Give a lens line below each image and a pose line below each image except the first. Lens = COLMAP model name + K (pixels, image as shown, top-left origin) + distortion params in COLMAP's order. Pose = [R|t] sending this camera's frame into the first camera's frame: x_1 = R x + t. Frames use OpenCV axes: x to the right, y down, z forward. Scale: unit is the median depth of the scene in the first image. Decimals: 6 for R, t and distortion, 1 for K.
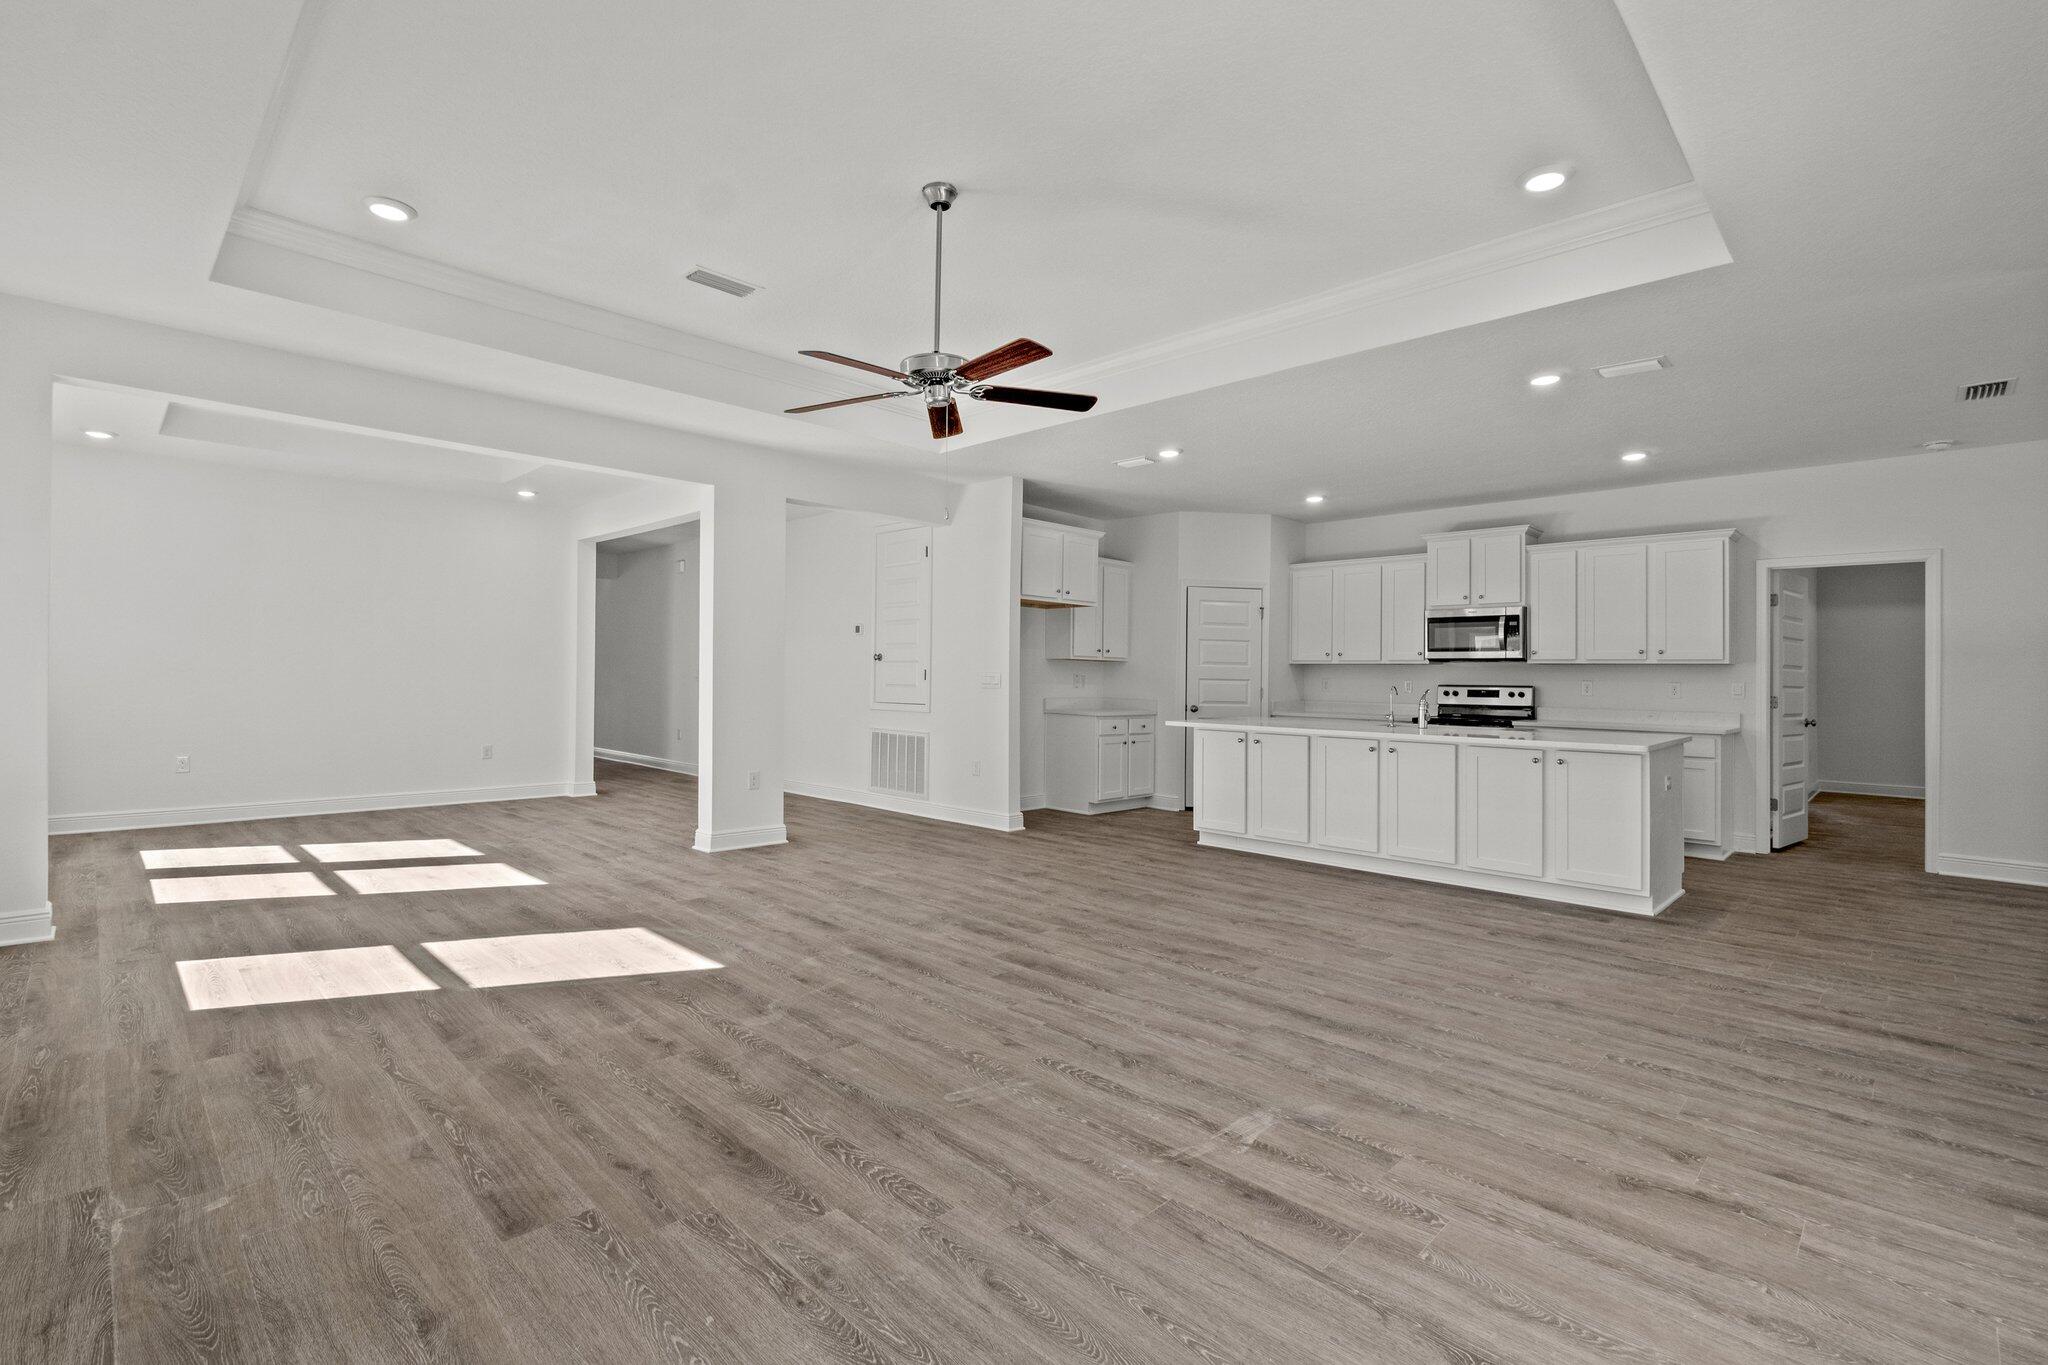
lens RADIAL K [[924.4, 0, 1012.6], [0, 924.4, 675.0], [0, 0, 1]] dist [0.000317, 0.000079]
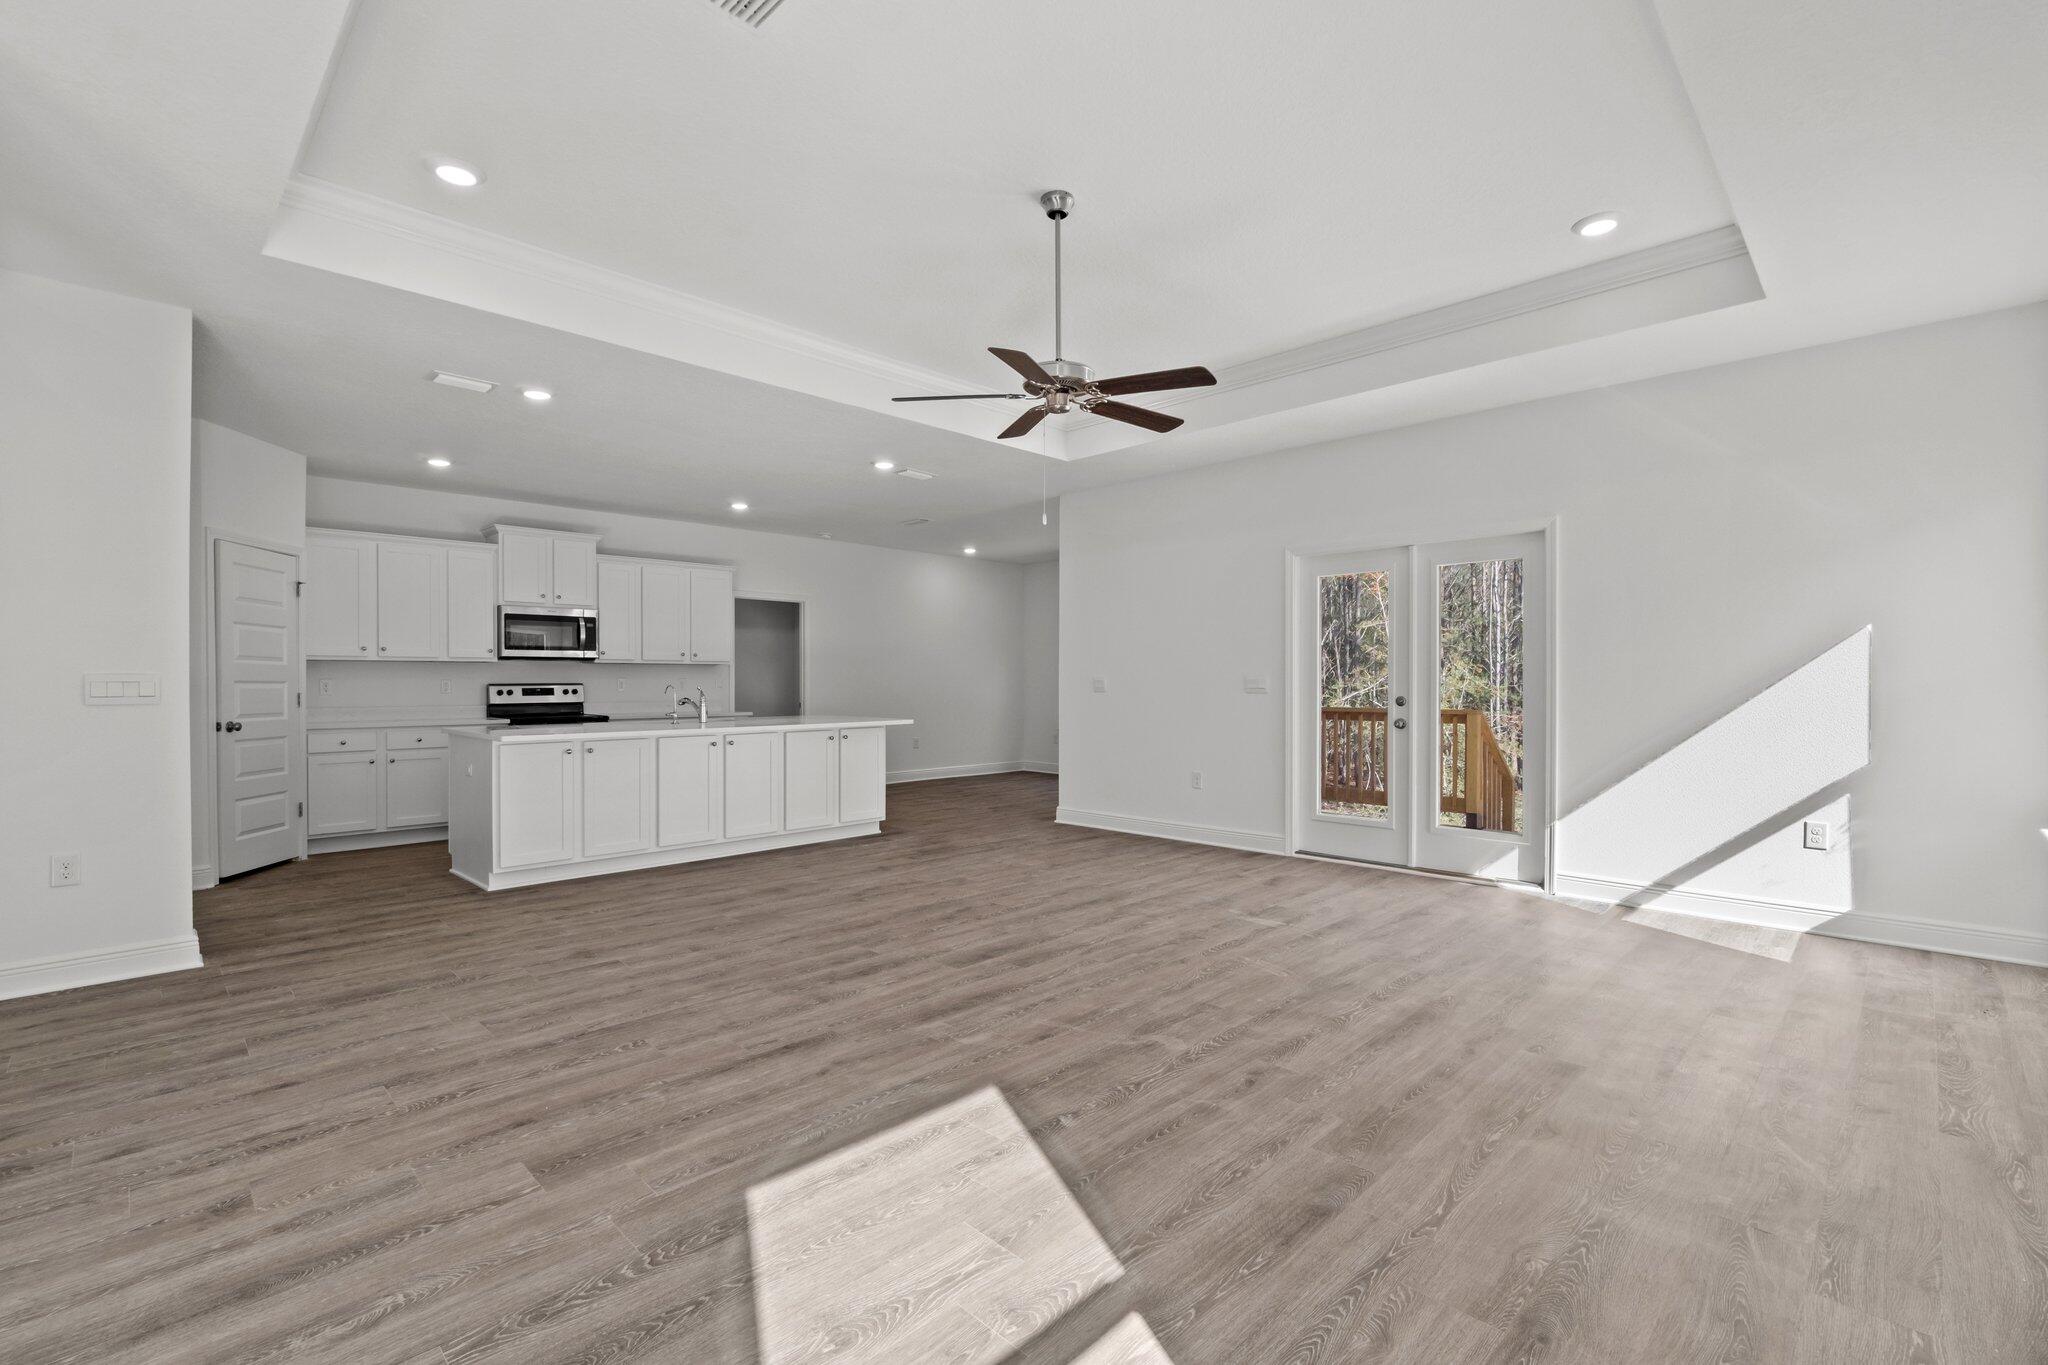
lens RADIAL K [[911.8, 0, 1021.7], [0, 911.8, 690.7], [0, 0, 1]] dist [-0.002650, -0.000854]
pose [[-0.000417, -0.024376, 0.999703, -0.517779], [-0.001088, 0.999702, 0.024376, -0.006257], [-0.999999, -0.001077, -0.000443, 0.495430]]
